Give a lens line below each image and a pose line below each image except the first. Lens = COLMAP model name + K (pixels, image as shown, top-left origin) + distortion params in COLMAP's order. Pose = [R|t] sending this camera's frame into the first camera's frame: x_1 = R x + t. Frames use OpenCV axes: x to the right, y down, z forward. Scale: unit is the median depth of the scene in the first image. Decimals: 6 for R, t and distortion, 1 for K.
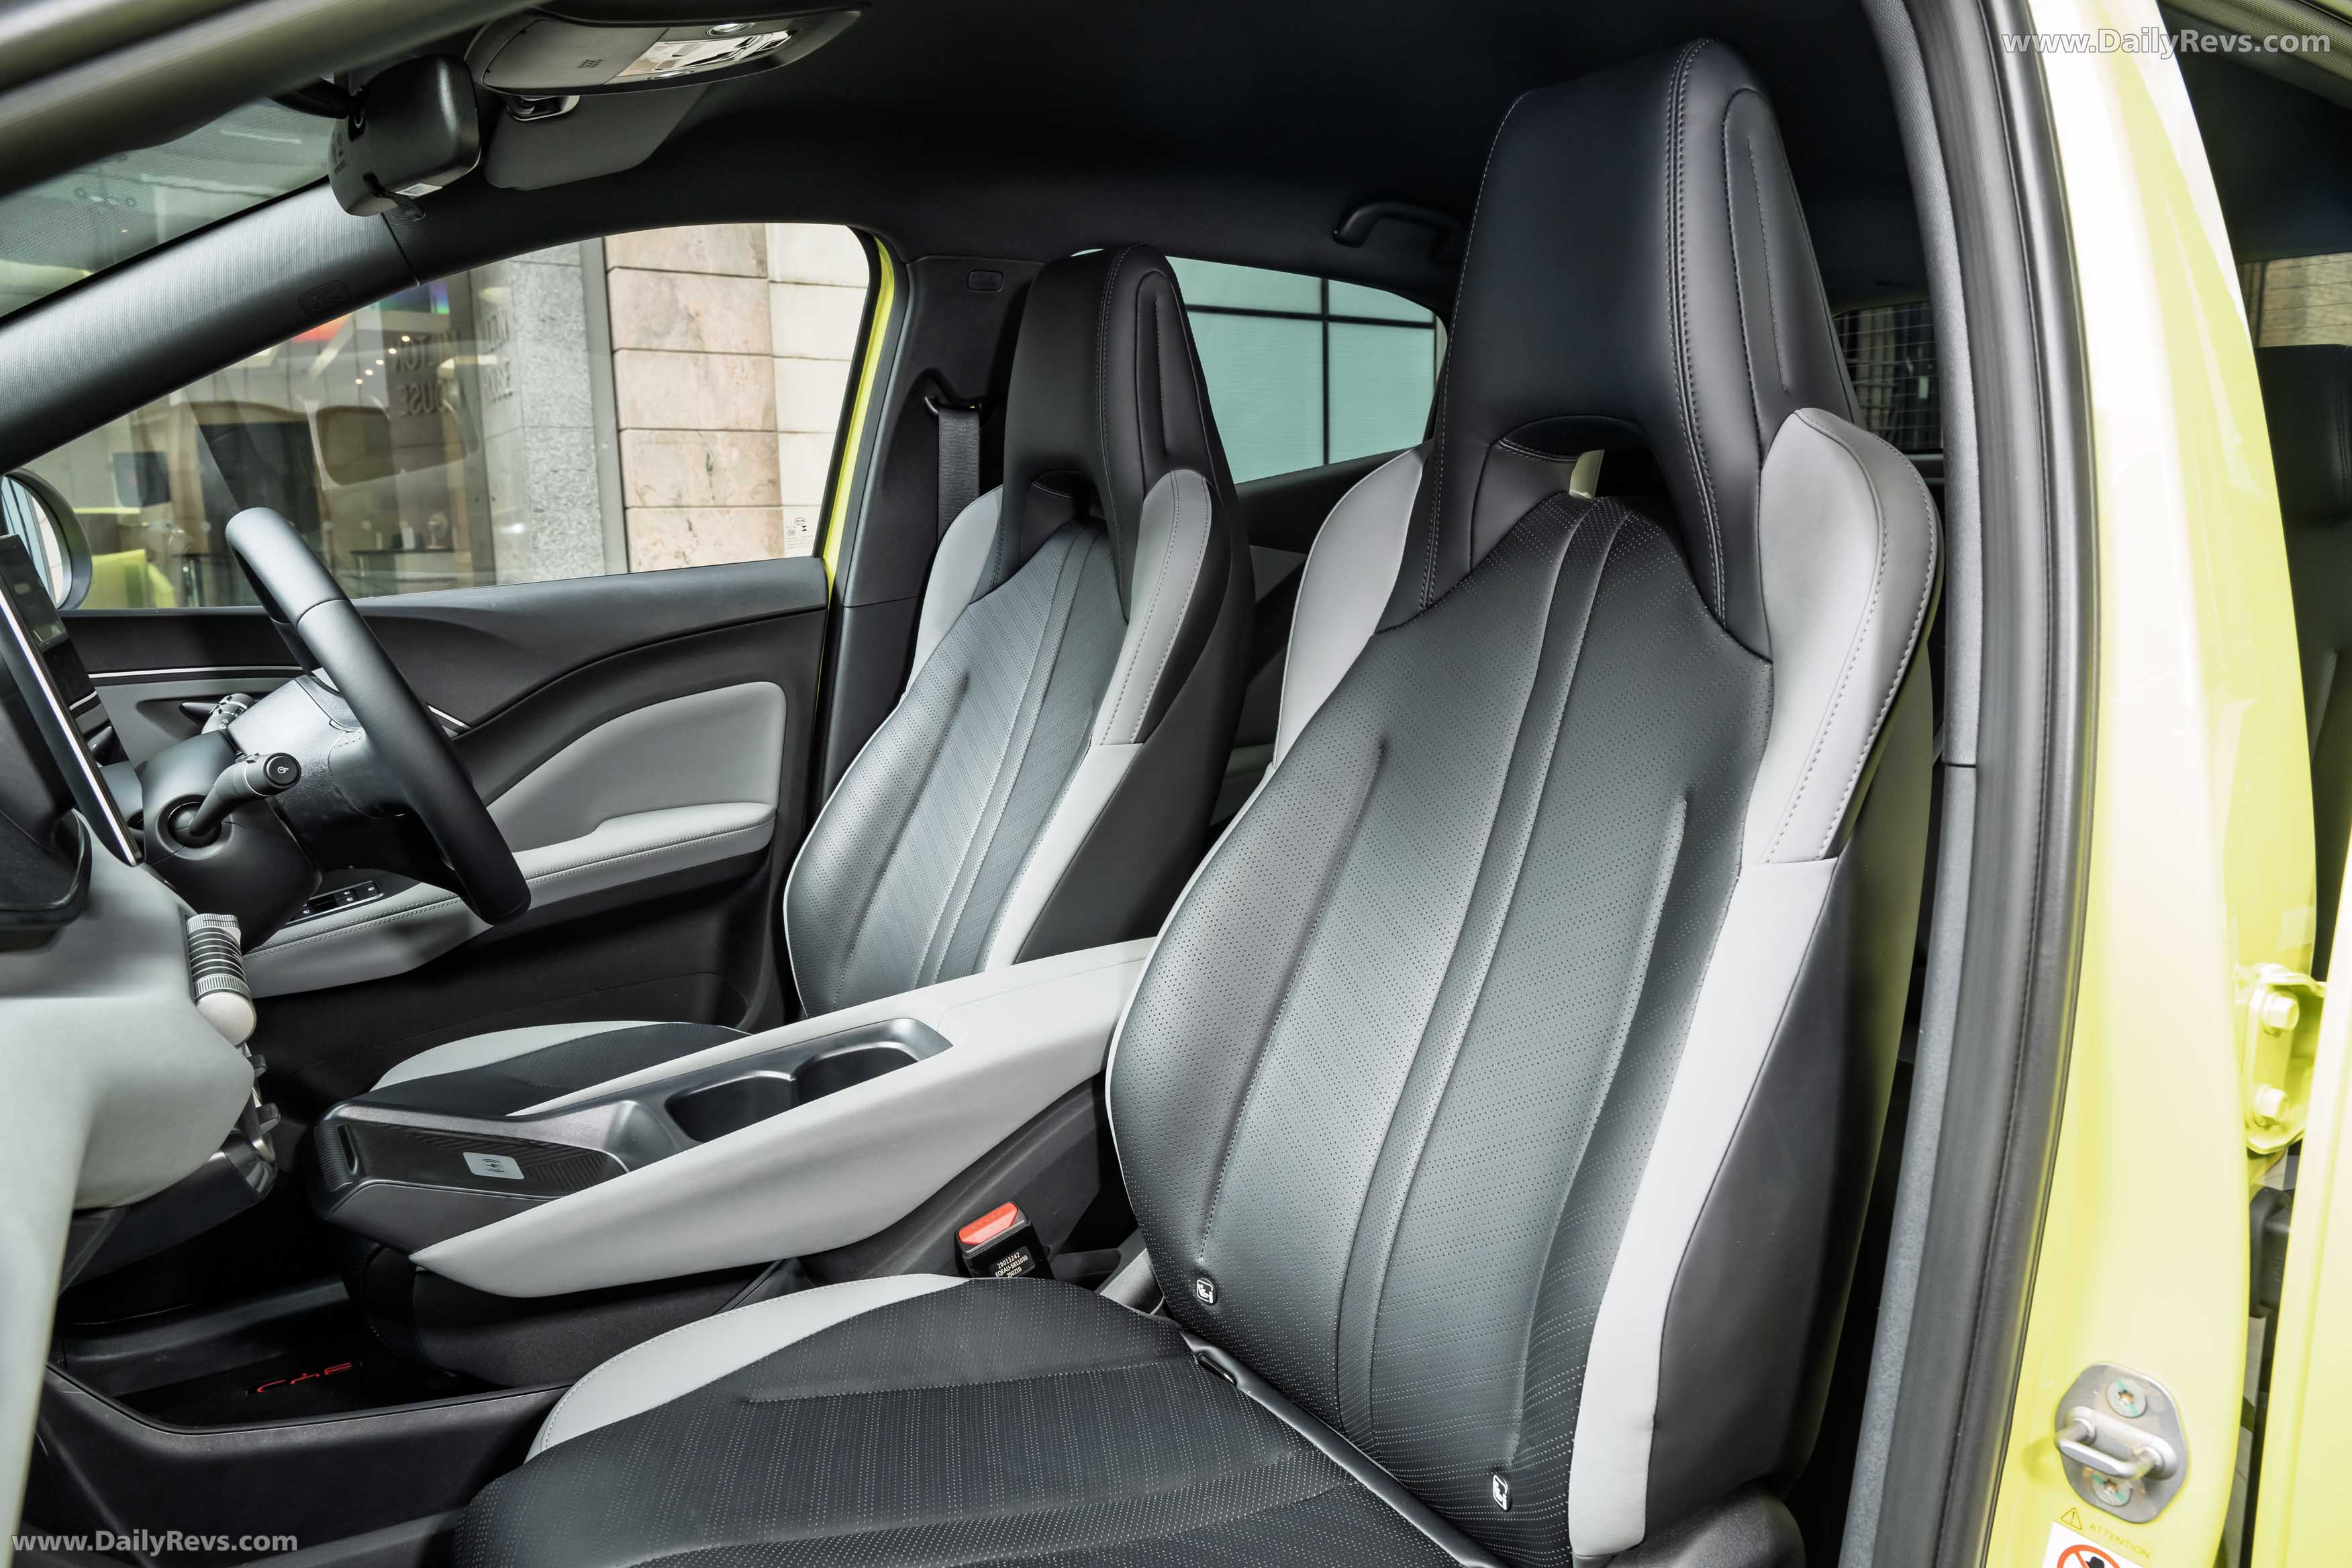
lens RADIAL K [[1583.3, 0, 1176.0], [0, 1583.3, 784.0], [0, 0, 1]] dist [0.002056, -0.003087]
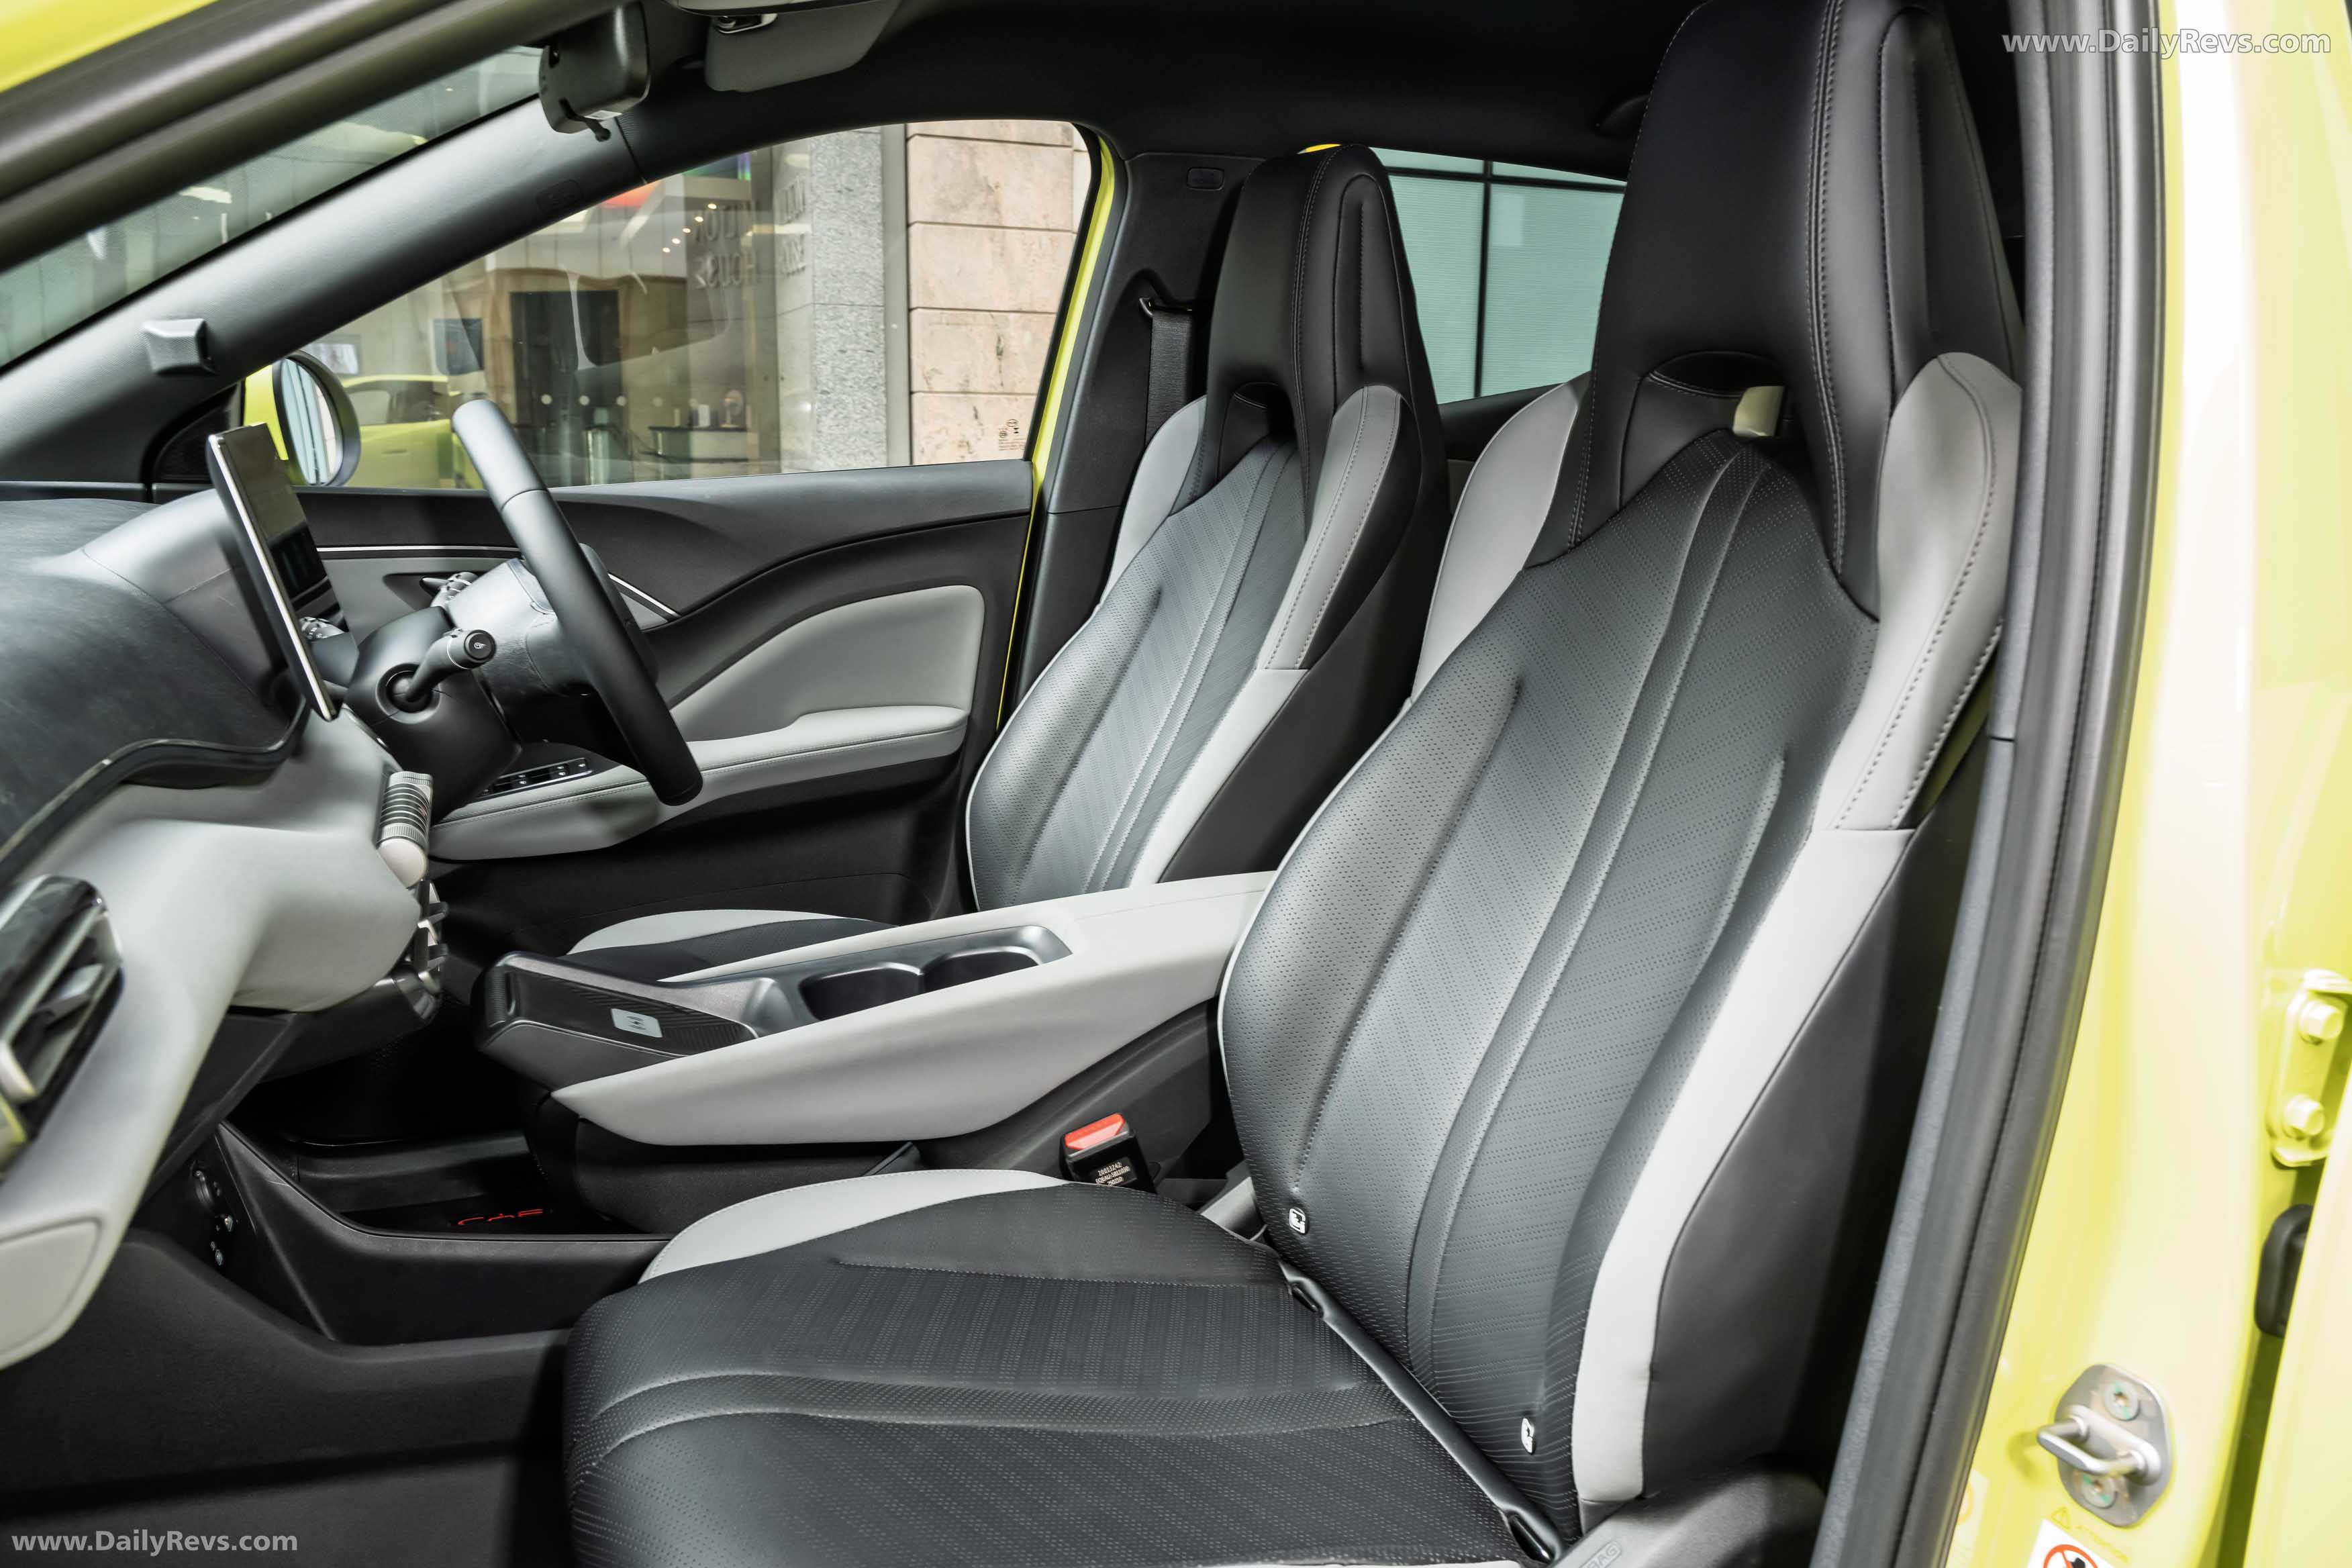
lens RADIAL K [[1769.8, 0, 1176.0], [0, 1769.8, 784.0], [0, 0, 1]] dist [-0.003939, -0.004027]
pose [[0.979988, 0.071982, -0.185587, 0.129013], [-0.064446, 0.996845, 0.046332, -0.001084], [0.188336, -0.033444, 0.981535, -0.099566]]
